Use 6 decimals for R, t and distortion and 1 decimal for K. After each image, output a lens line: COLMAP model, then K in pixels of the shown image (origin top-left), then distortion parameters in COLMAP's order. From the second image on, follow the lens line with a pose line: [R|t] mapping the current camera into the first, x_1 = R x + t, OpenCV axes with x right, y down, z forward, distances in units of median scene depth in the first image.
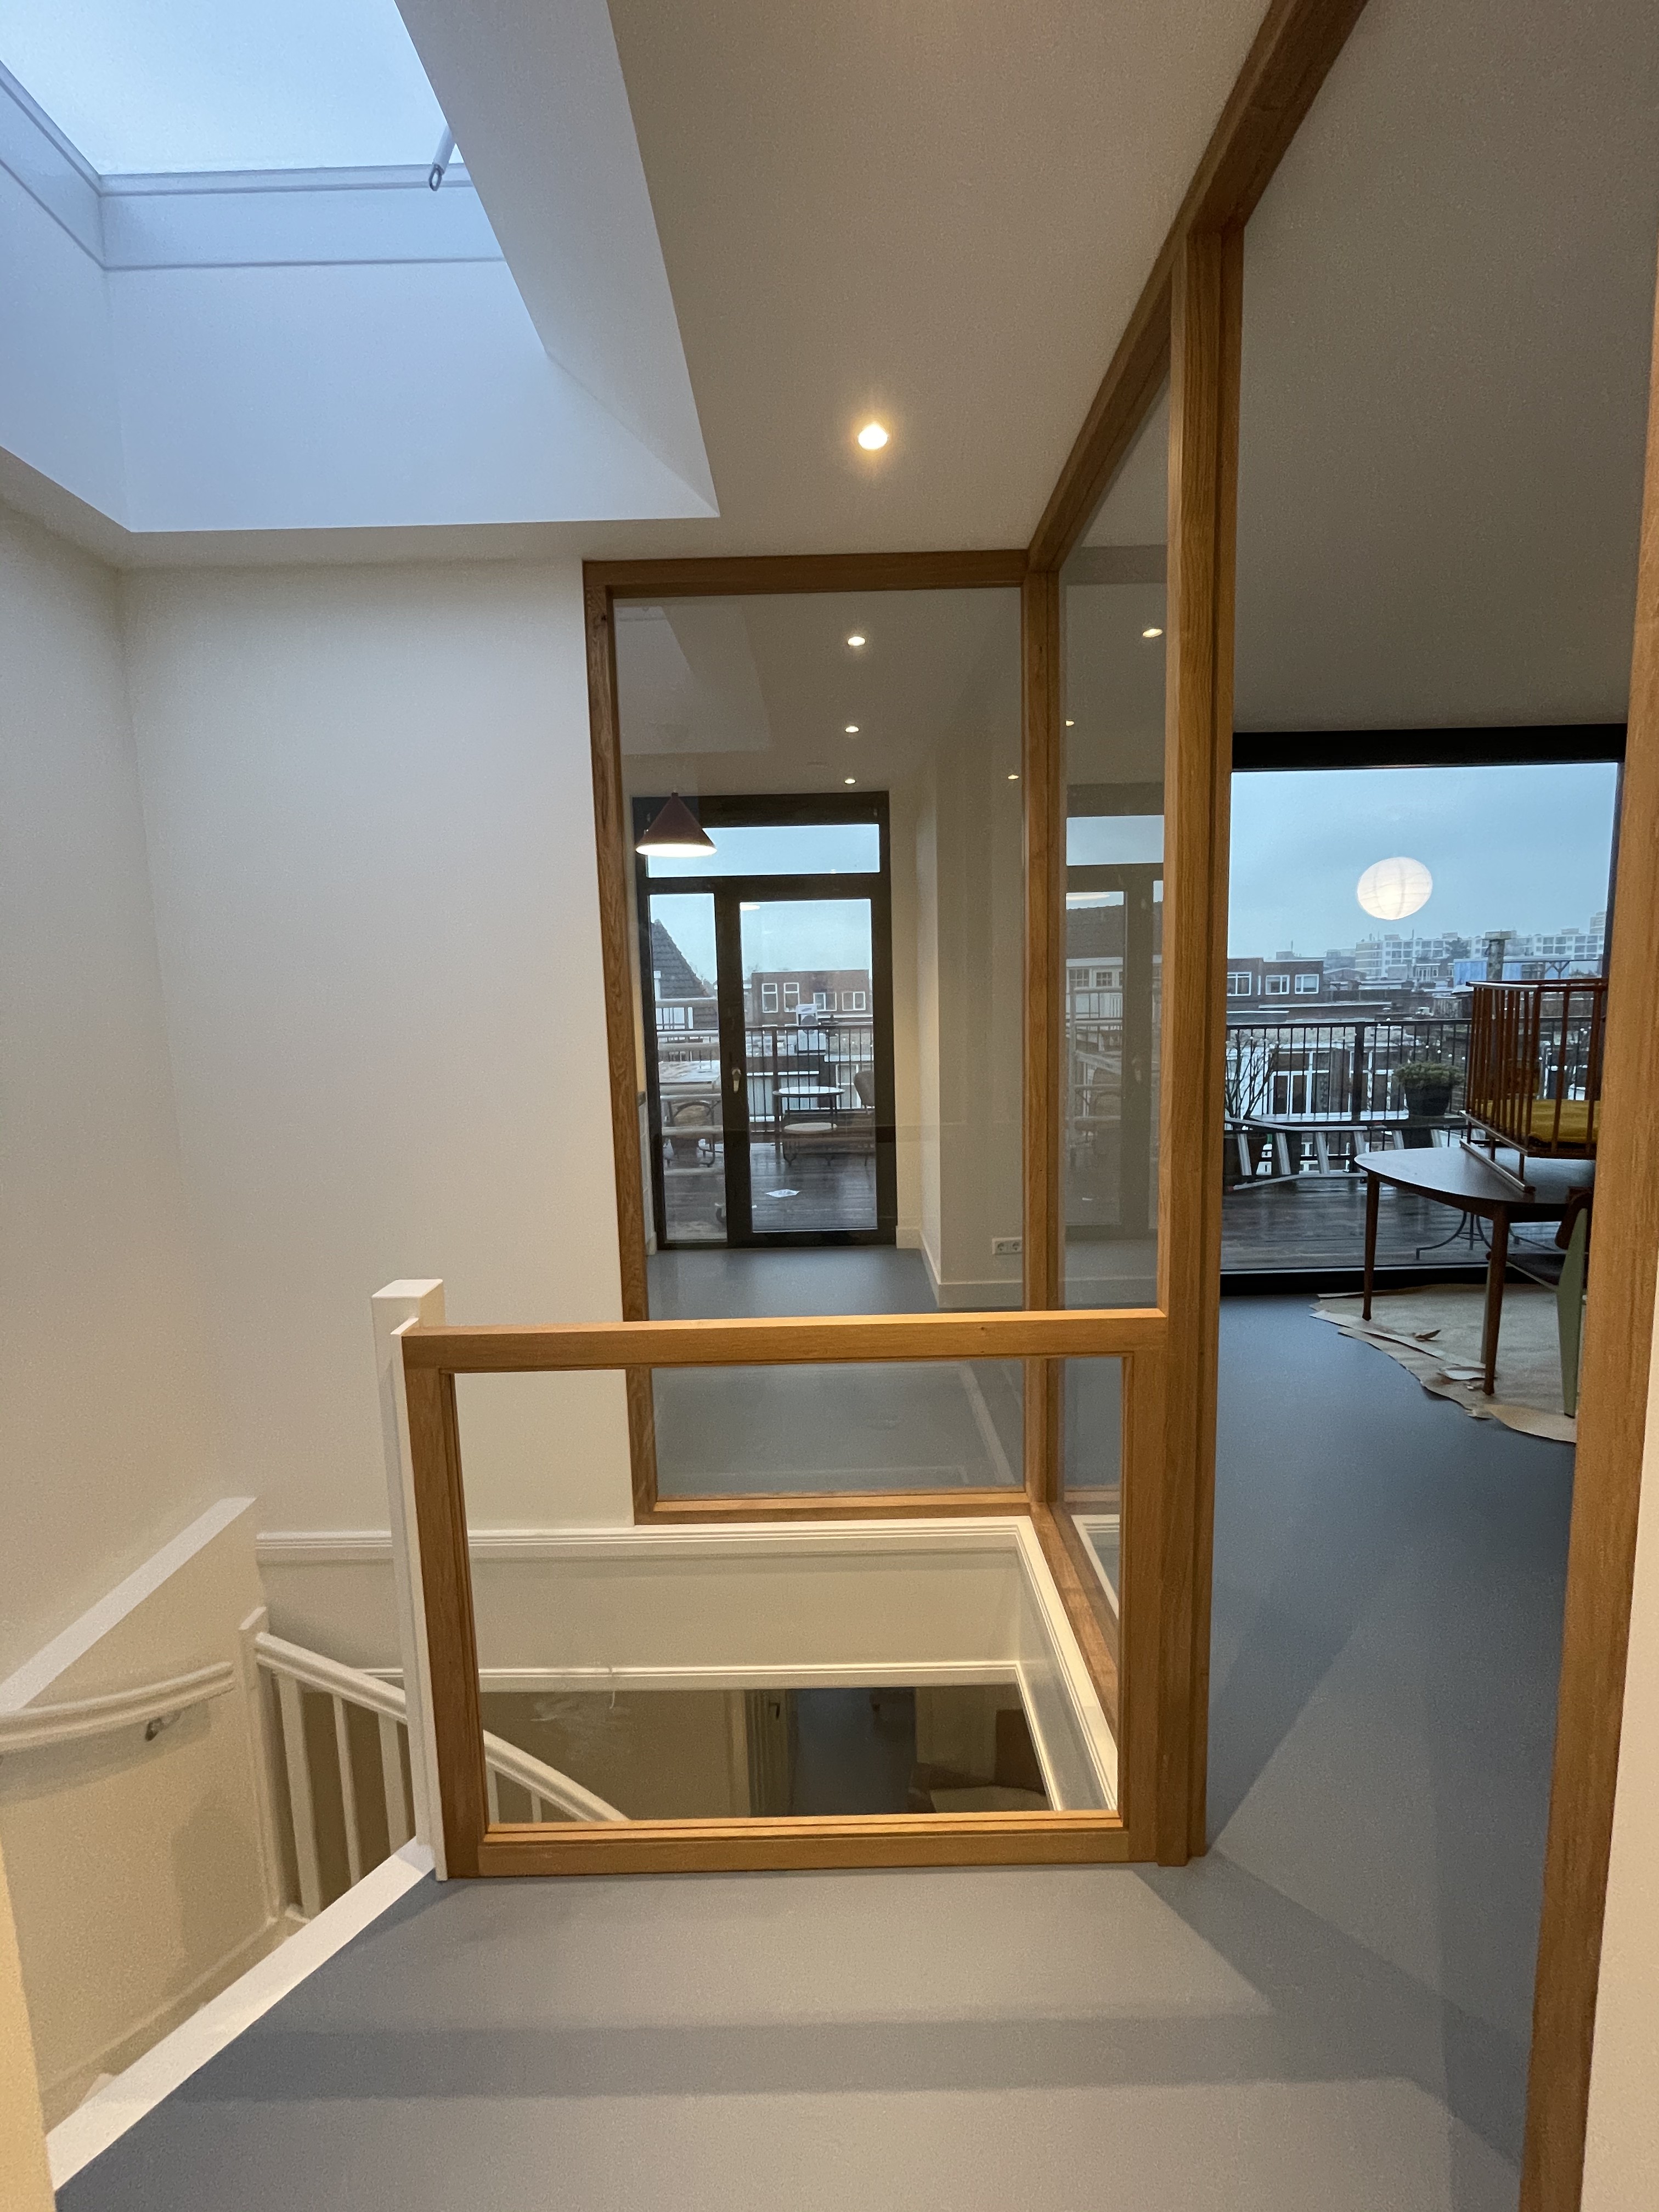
lens RADIAL K [[889.4, 0, 829.5], [0, 889.4, 1106.0], [0, 0, 1]] dist [-0.018654, 0.013047]
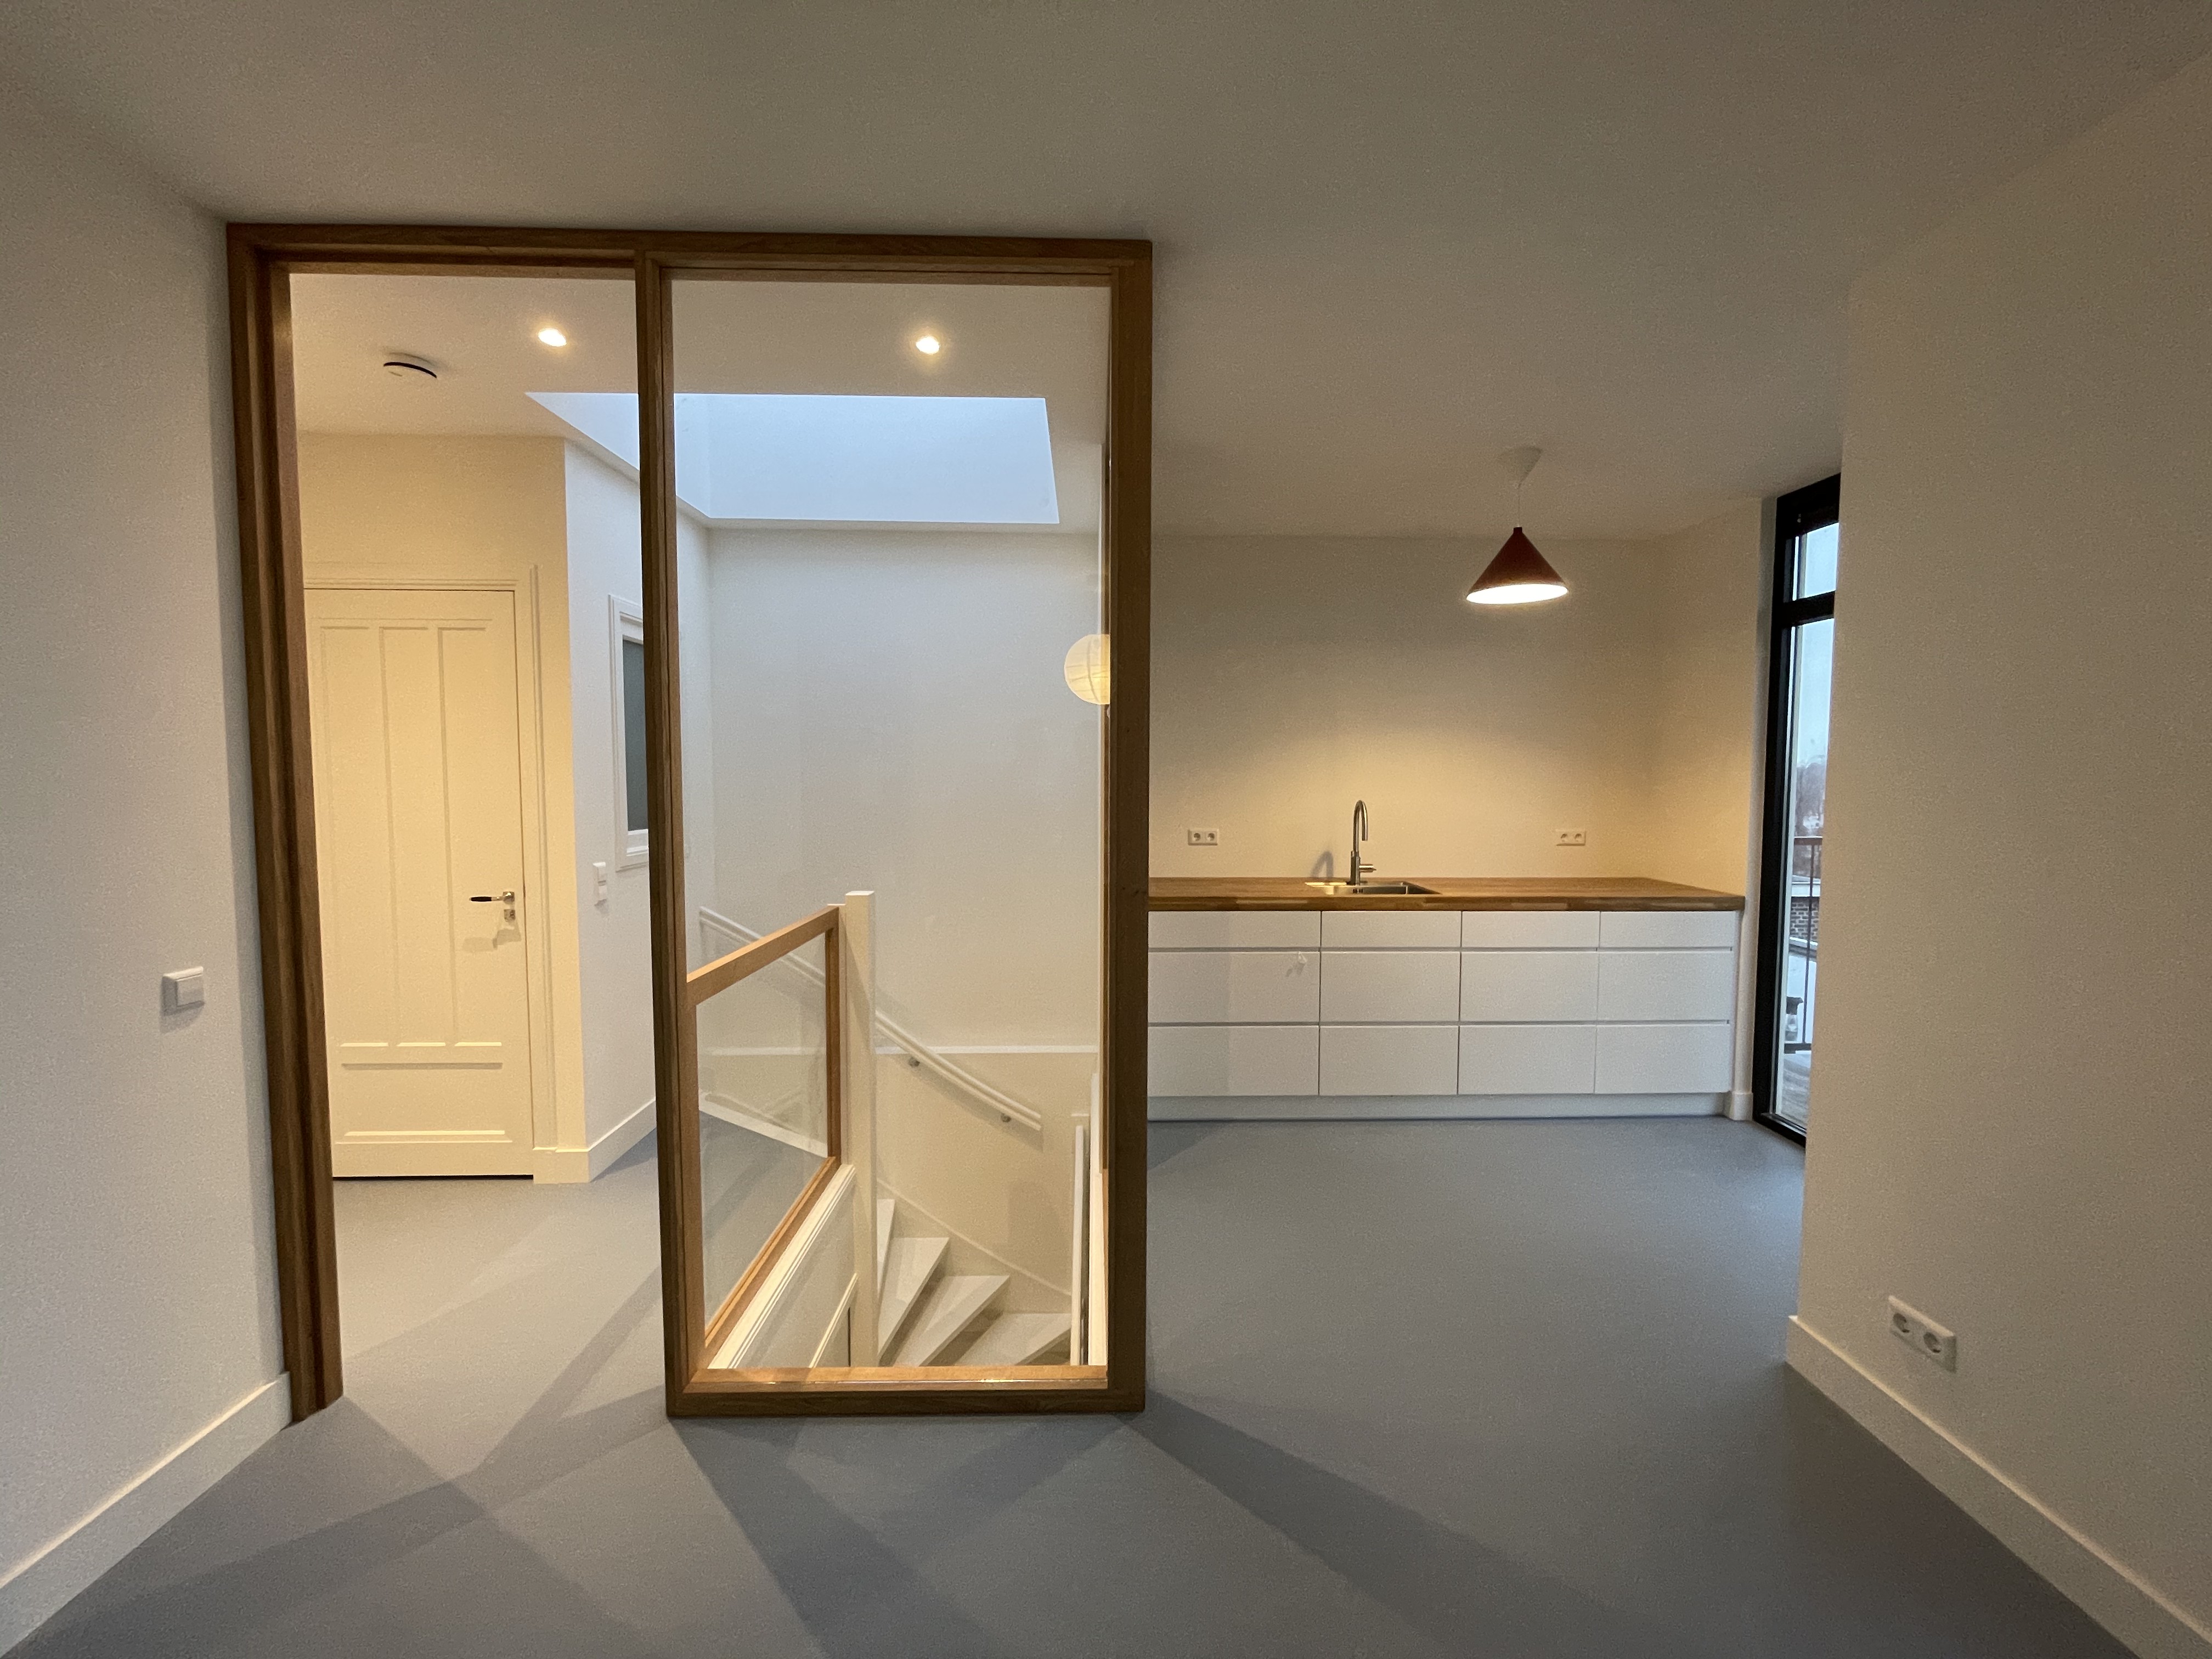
lens RADIAL K [[889.4, 0, 1108.8], [0, 889.4, 824.4], [0, 0, 1]] dist [-0.018654, 0.013047]
pose [[0.018154, 0.082082, -0.996460, 1.302683], [-0.129420, 0.988433, 0.079063, -0.161035], [0.991424, 0.127527, 0.028567, 1.171474]]
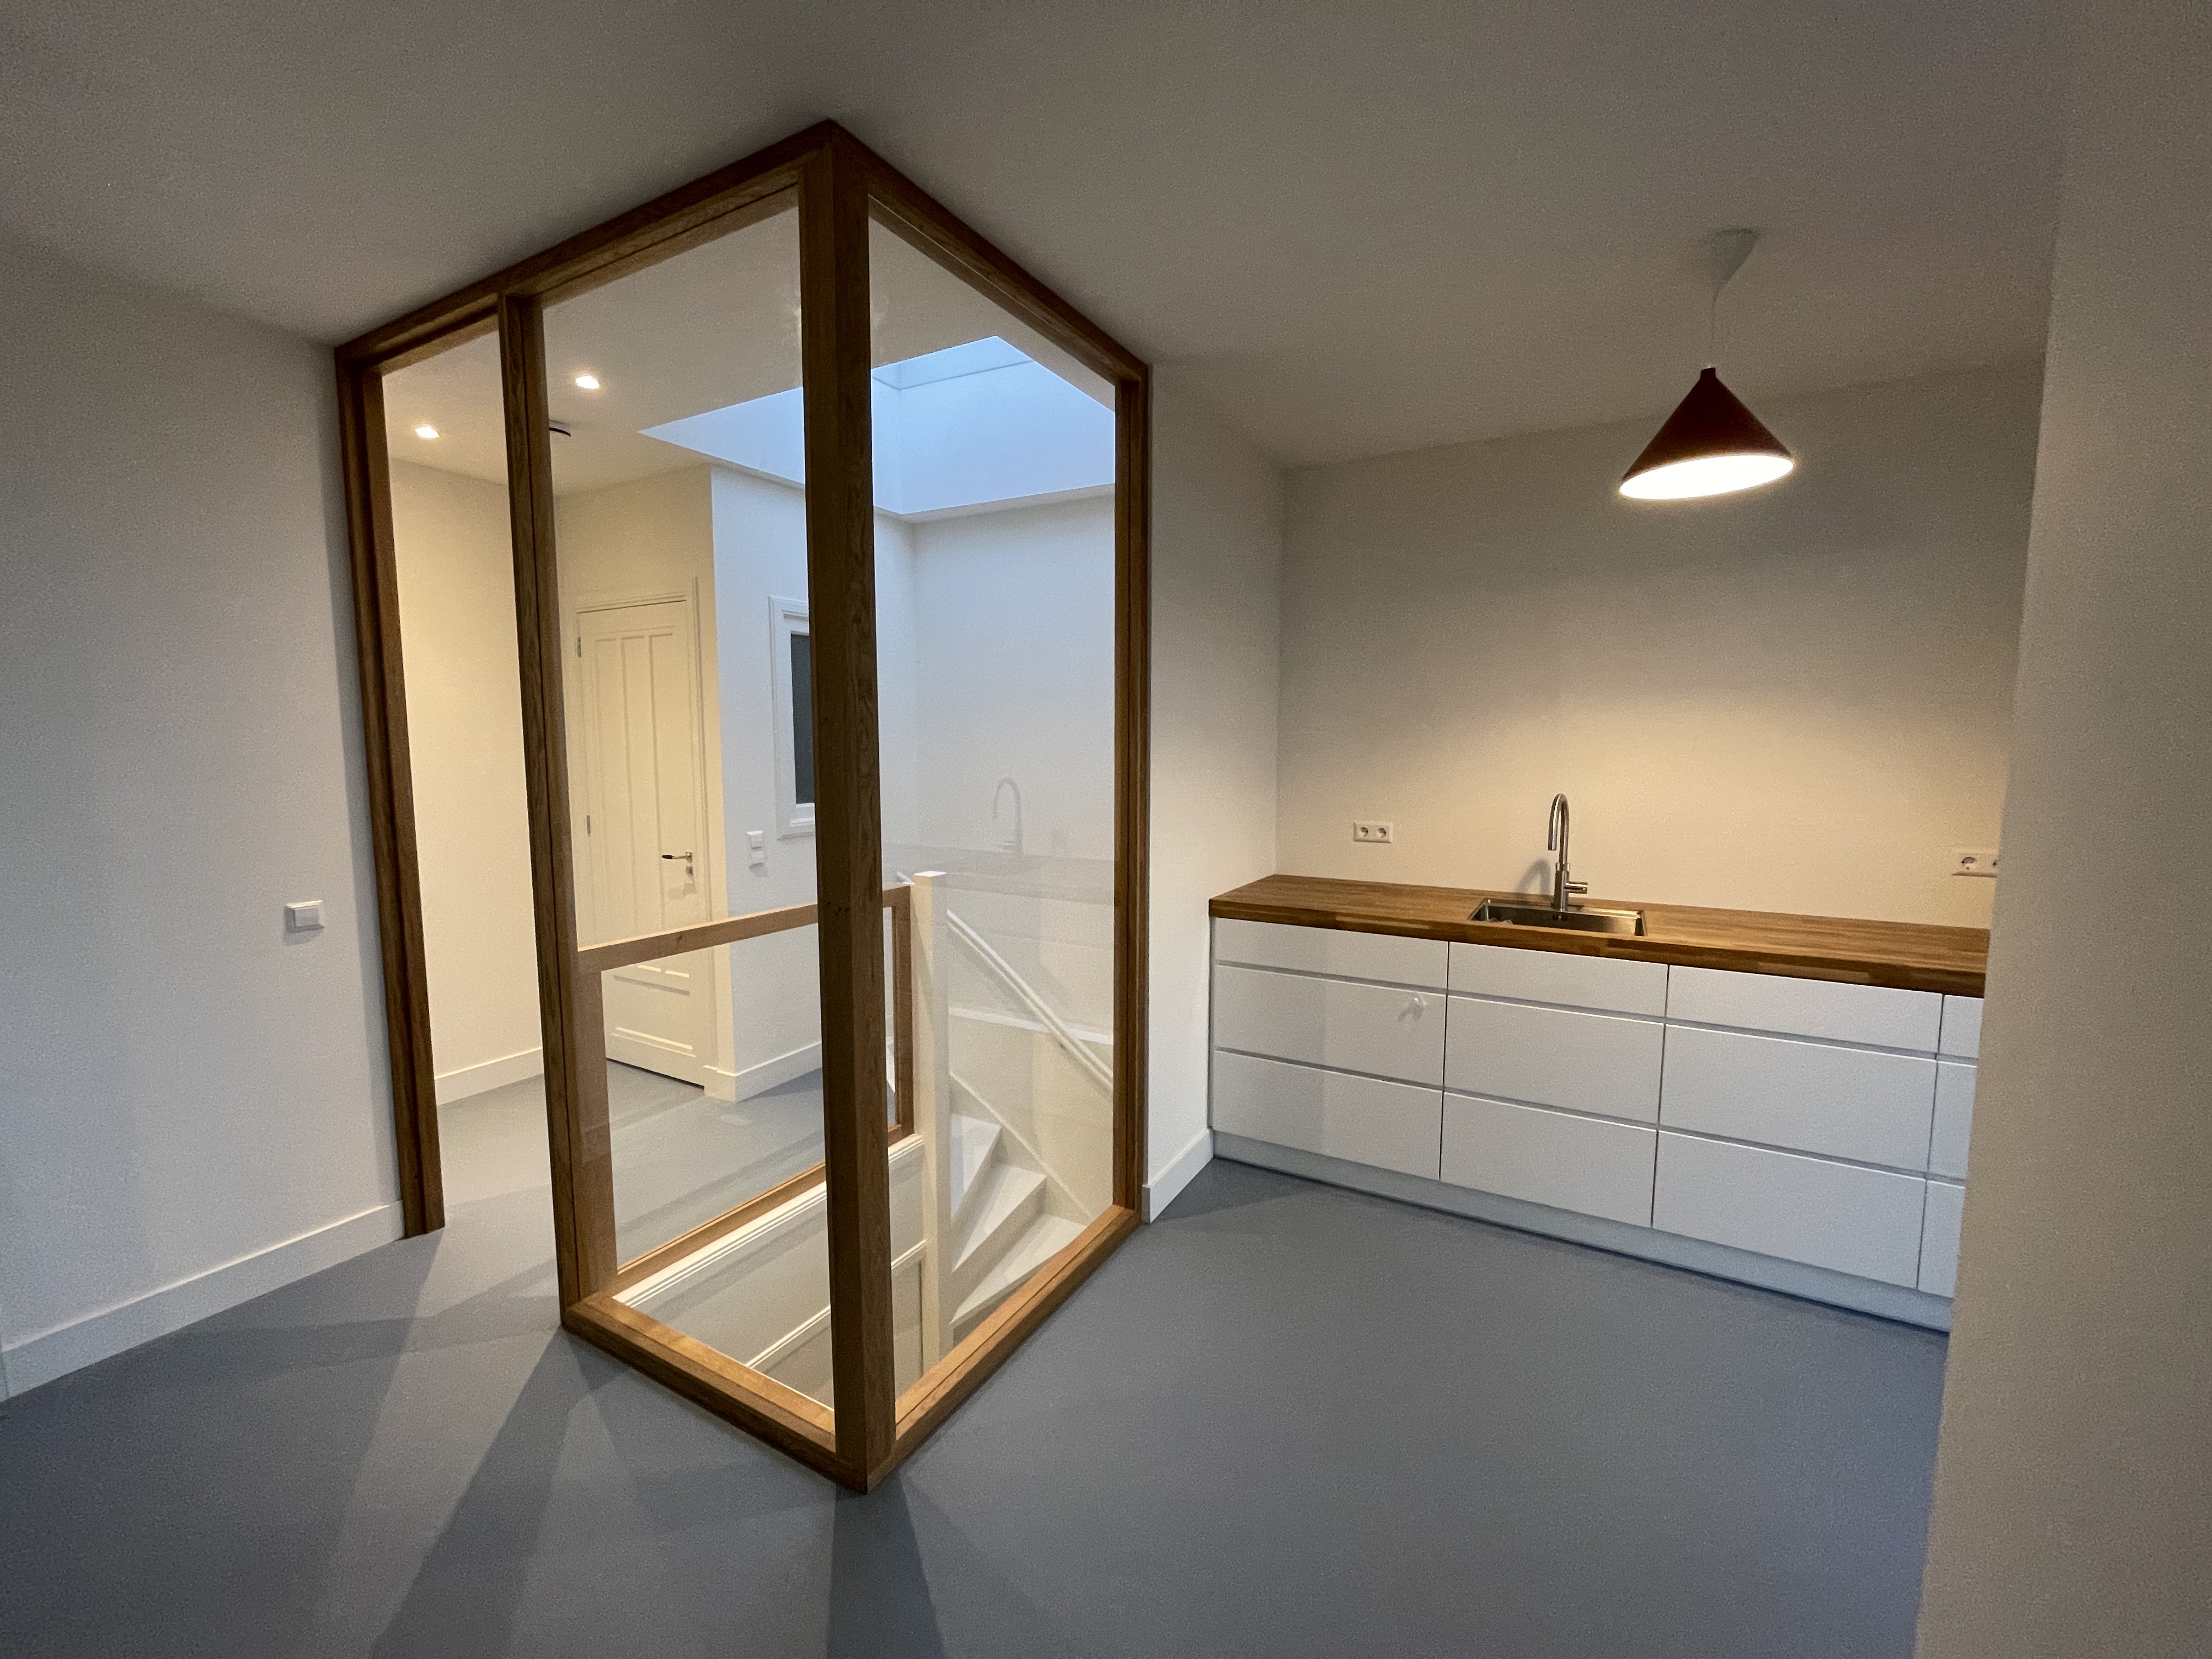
lens RADIAL K [[889.4, 0, 1108.8], [0, 889.4, 824.4], [0, 0, 1]] dist [-0.018654, 0.013047]
pose [[-0.485493, 0.107578, -0.867596, 0.914476], [-0.099541, 0.979144, 0.177111, -0.270061], [0.868555, 0.172348, -0.464659, 1.862078]]
